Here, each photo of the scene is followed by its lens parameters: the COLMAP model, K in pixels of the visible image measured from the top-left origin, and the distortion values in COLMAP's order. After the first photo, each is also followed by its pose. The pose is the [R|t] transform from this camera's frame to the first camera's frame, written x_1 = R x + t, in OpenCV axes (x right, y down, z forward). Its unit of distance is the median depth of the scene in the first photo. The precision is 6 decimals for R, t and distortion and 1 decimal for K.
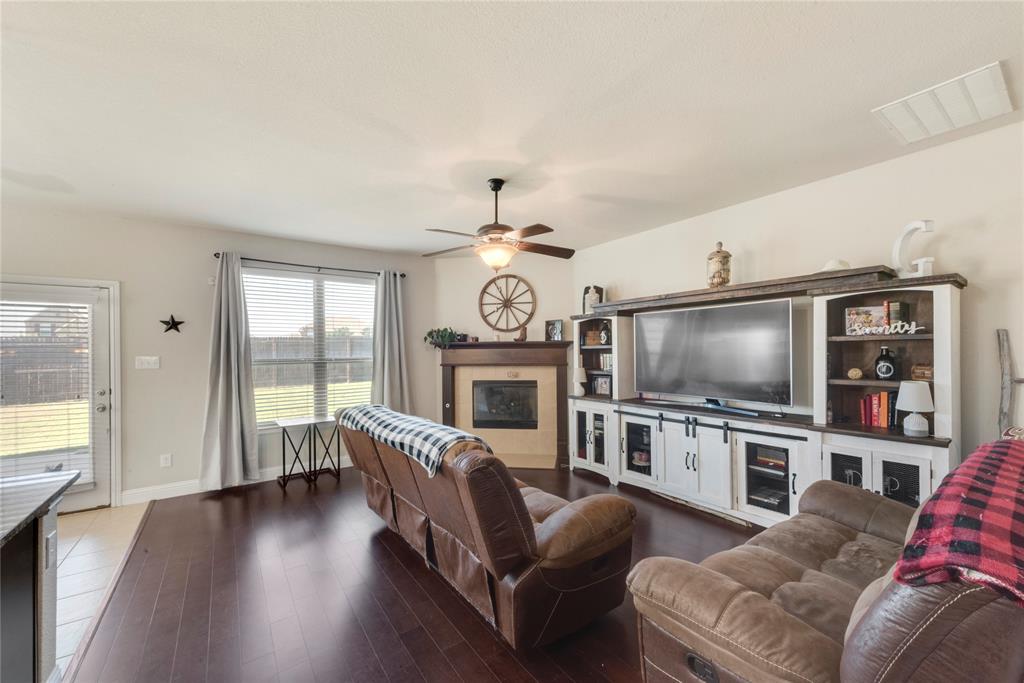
lens RADIAL K [[398.5, 0, 513.8], [0, 398.5, 347.6], [0, 0, 1]] dist [0.009464, 0.000040]
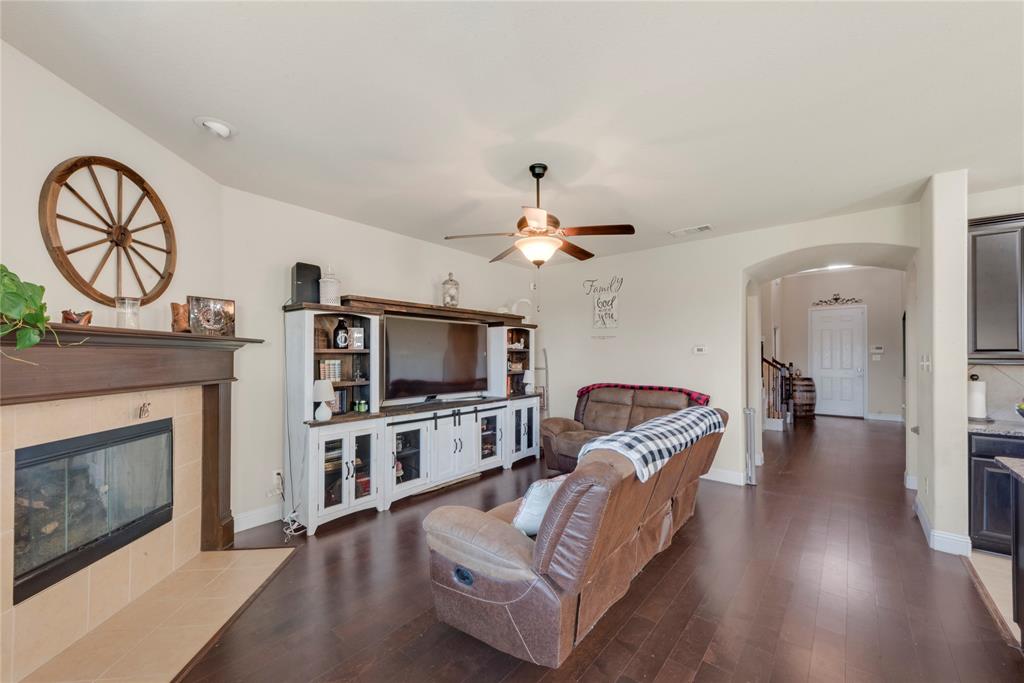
lens RADIAL K [[398.5, 0, 513.8], [0, 398.5, 347.6], [0, 0, 1]] dist [0.009464, 0.000040]
pose [[-0.244482, 0.029243, 0.969213, -0.625564], [-0.005877, 0.999482, -0.031639, 0.015481], [-0.969636, -0.013431, -0.244183, 0.884749]]
